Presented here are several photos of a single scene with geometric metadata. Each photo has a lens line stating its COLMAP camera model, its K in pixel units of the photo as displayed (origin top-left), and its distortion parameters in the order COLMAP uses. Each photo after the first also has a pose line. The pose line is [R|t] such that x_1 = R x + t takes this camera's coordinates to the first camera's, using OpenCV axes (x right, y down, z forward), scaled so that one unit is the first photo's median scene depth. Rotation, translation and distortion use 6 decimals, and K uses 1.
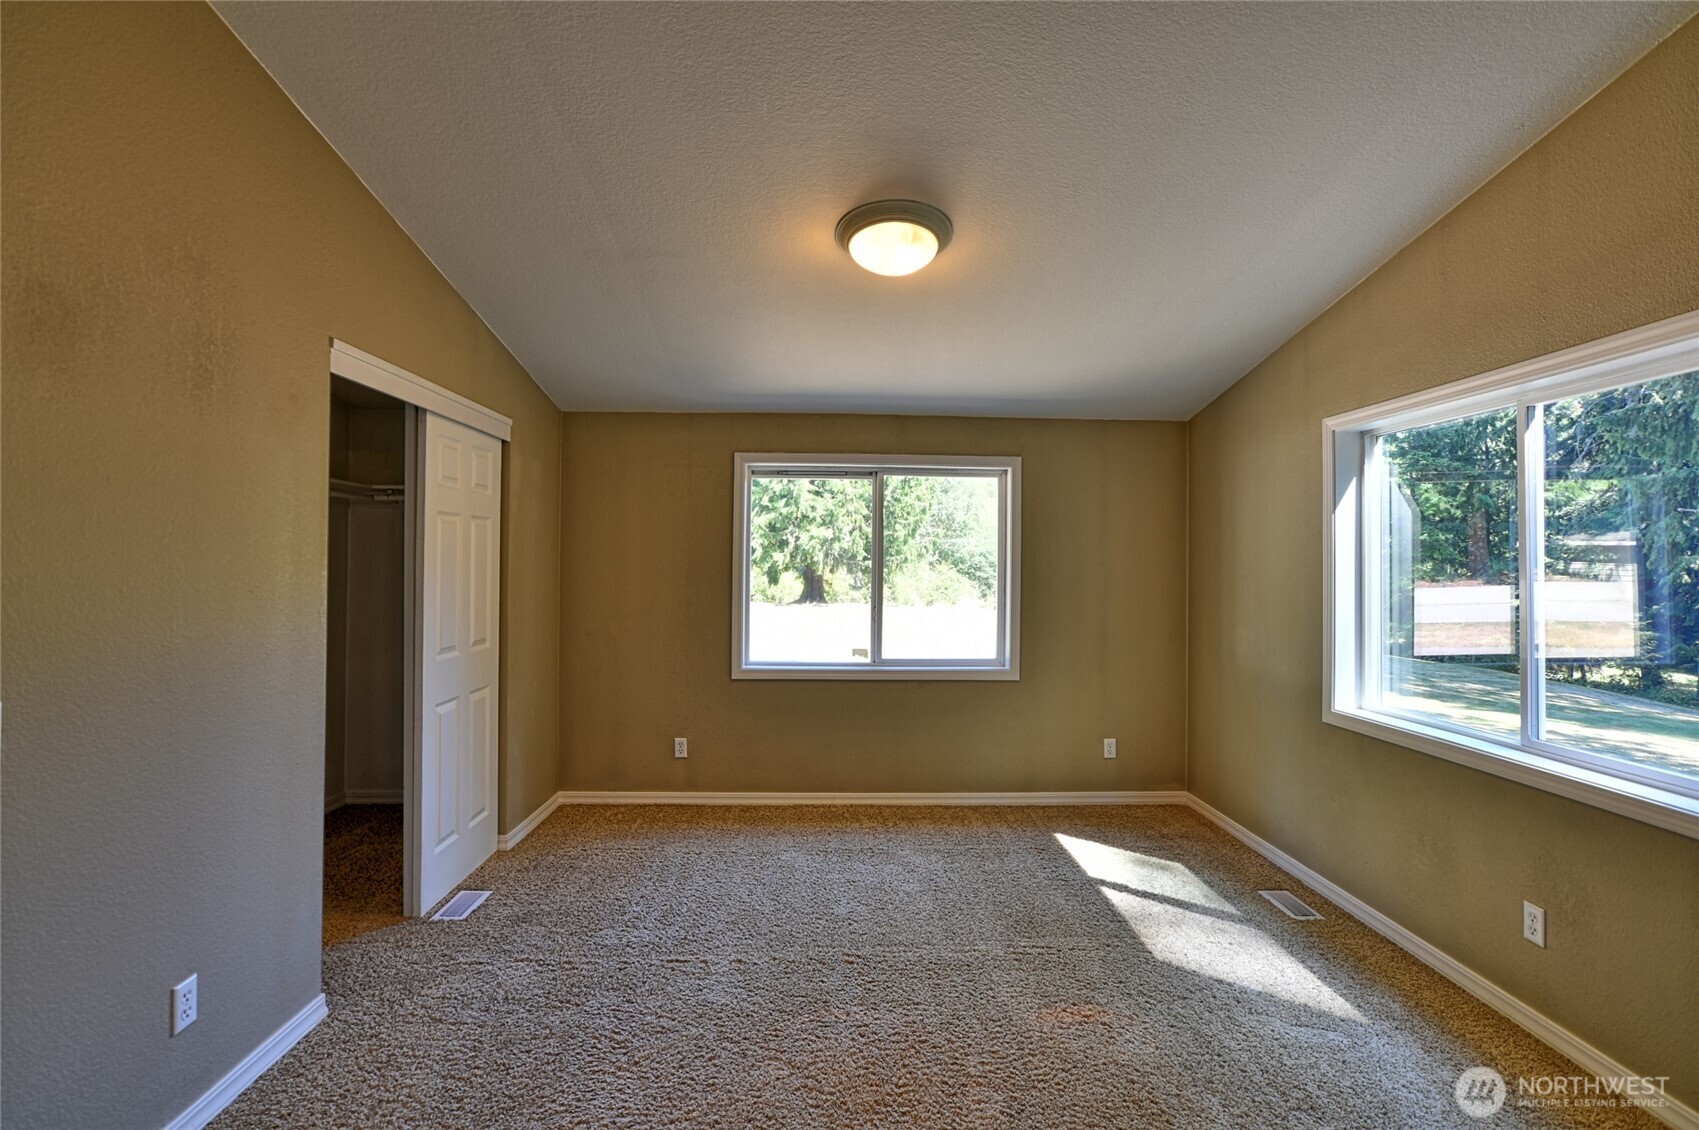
lens RADIAL K [[826.0, 0, 847.1], [0, 826.0, 560.7], [0, 0, 1]] dist [-0.022897, 0.017965]
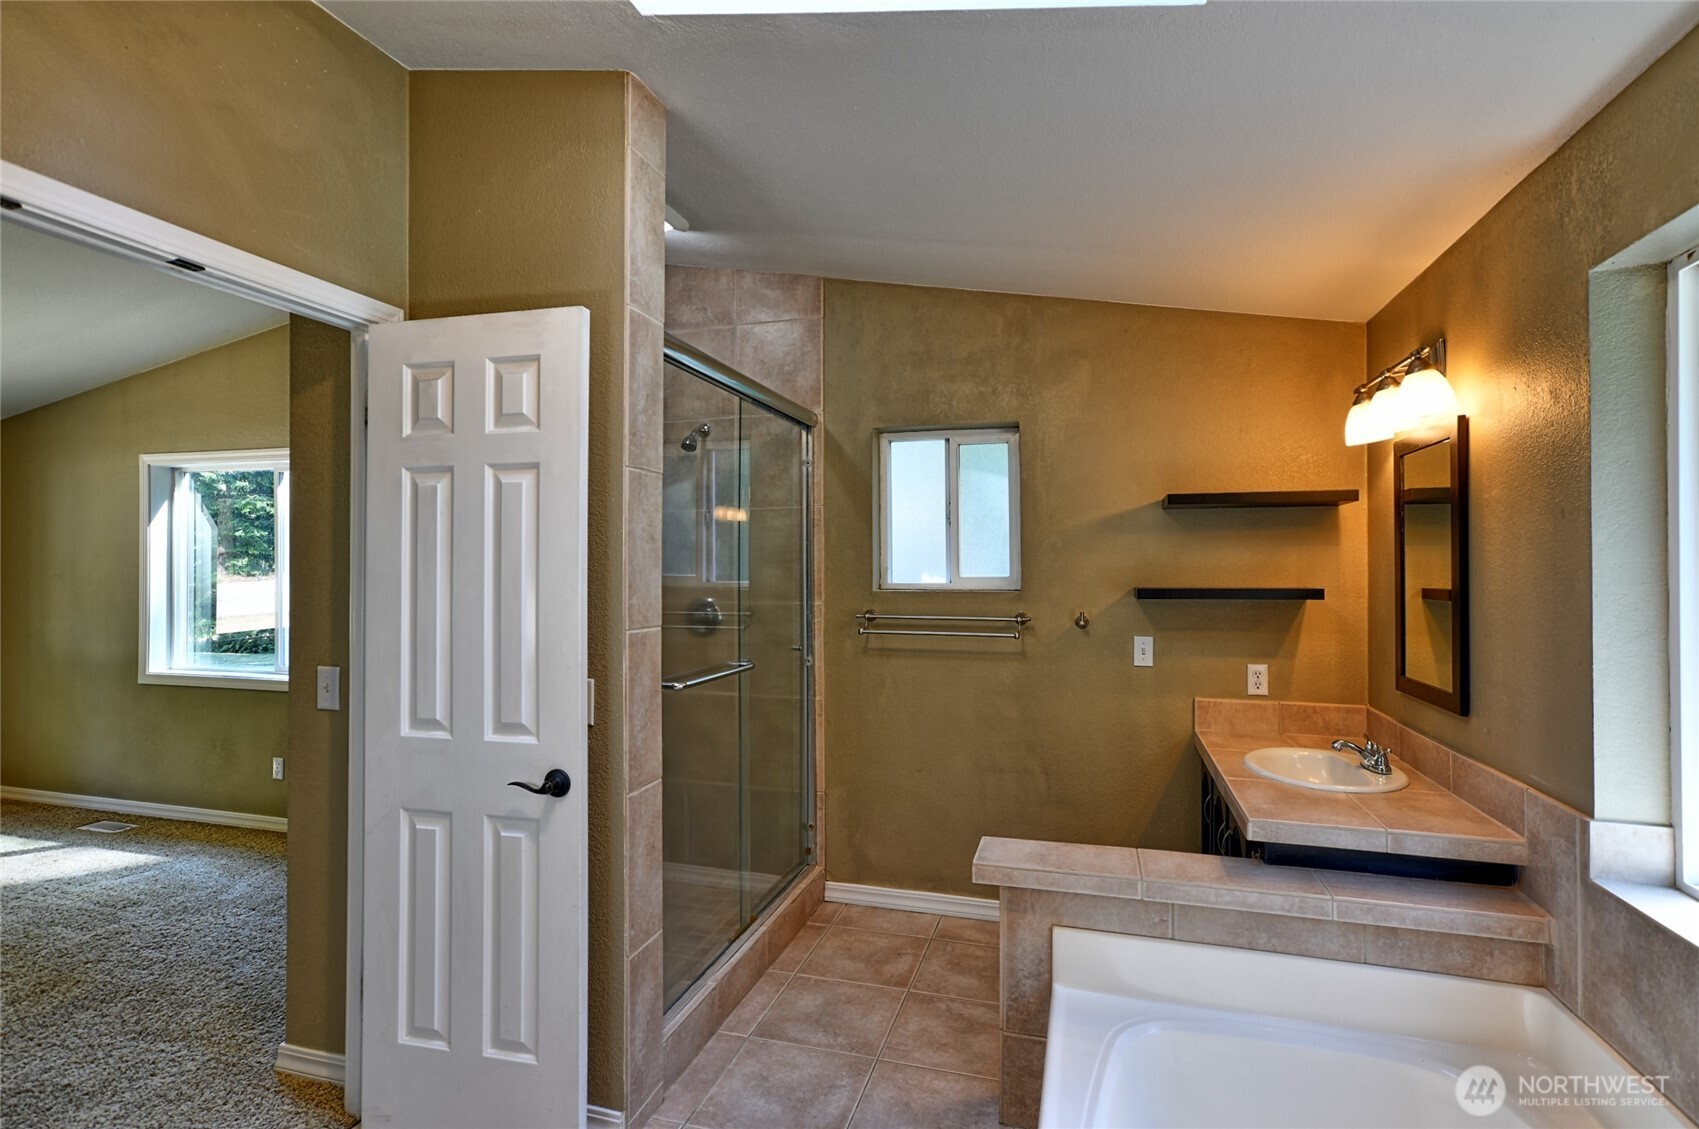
lens RADIAL K [[826.0, 0, 850.0], [0, 826.0, 555.7], [0, 0, 1]] dist [-0.022897, 0.017965]
pose [[0.316348, 0.003651, 0.948636, -0.266435], [-0.004333, 0.999988, -0.002403, -0.010067], [-0.948633, -0.003351, 0.316360, -0.430813]]
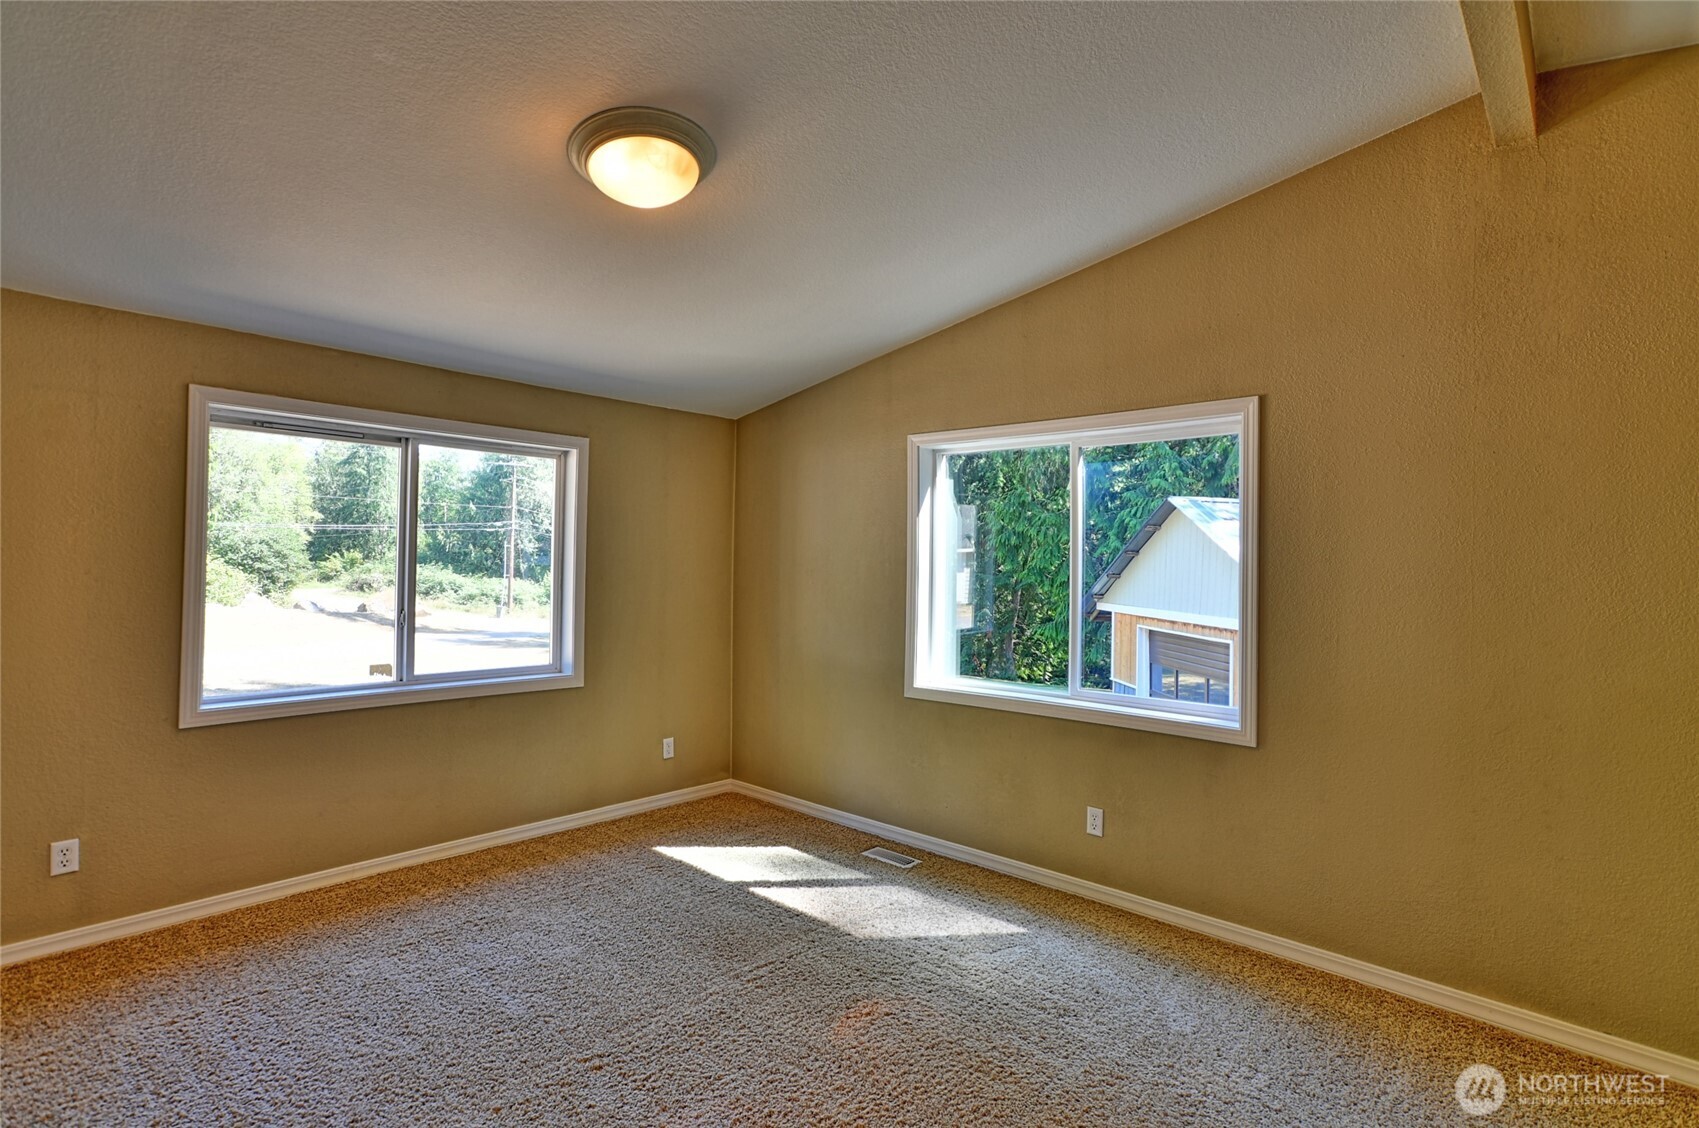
lens RADIAL K [[826.0, 0, 848.8], [0, 826.0, 555.3], [0, 0, 1]] dist [-0.022897, 0.017965]
pose [[0.696703, 0.011200, 0.717272, -0.272687], [-0.013397, 0.999907, -0.002601, 0.000260], [-0.717234, -0.007797, 0.696789, 0.198938]]
